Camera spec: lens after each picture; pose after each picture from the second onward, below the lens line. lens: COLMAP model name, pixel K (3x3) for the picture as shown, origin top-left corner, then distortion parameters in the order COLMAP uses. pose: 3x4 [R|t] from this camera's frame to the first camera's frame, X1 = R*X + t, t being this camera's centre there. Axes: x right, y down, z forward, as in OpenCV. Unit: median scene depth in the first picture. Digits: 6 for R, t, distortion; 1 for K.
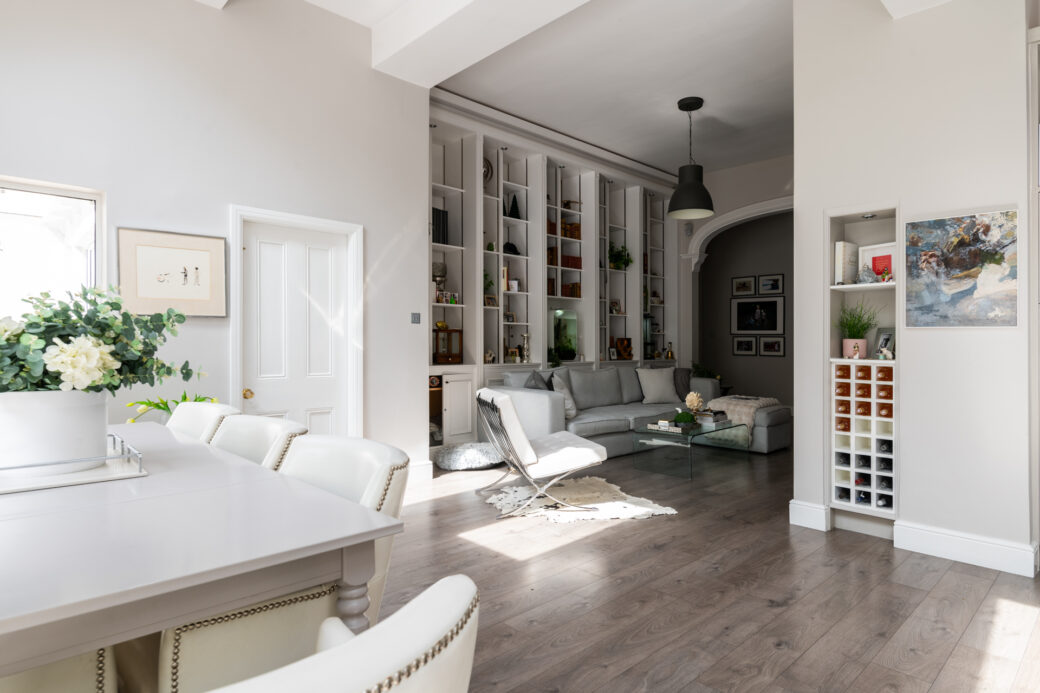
lens RADIAL K [[584.9, 0, 520.0], [0, 584.9, 346.5], [0, 0, 1]] dist [0.006982, 0.000451]
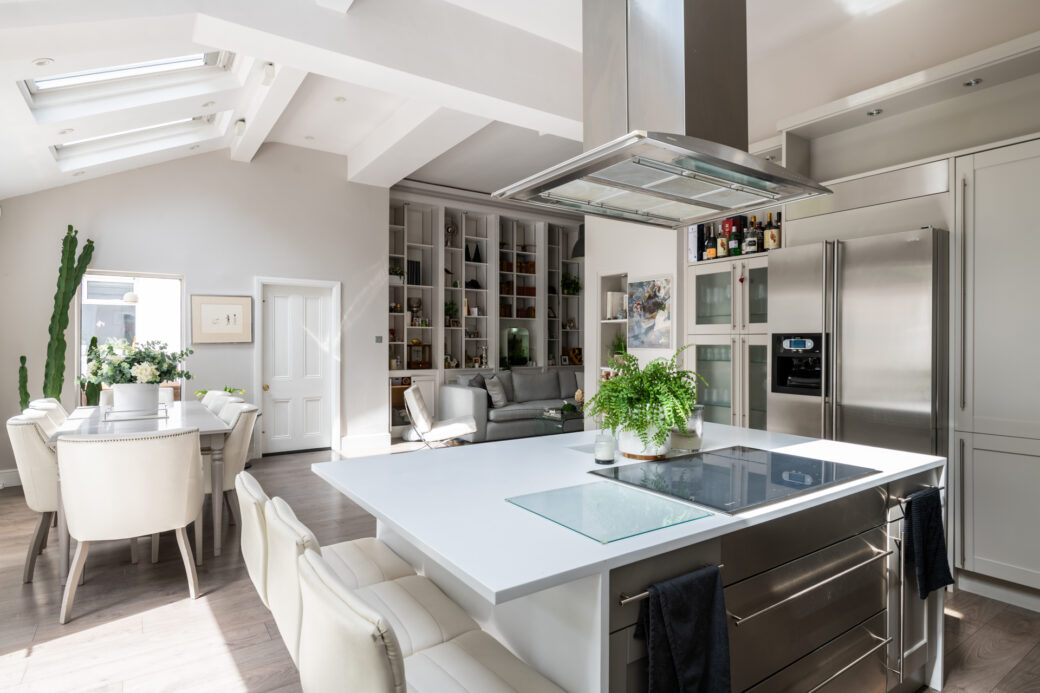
lens RADIAL K [[563.8, 0, 520.0], [0, 563.8, 346.5], [0, 0, 1]] dist [-0.001189, 0.000147]
pose [[0.986005, -0.005462, -0.166627, 0.433039], [0.005006, 0.999982, -0.003159, -0.023634], [0.166641, 0.002280, 0.986015, -0.391414]]
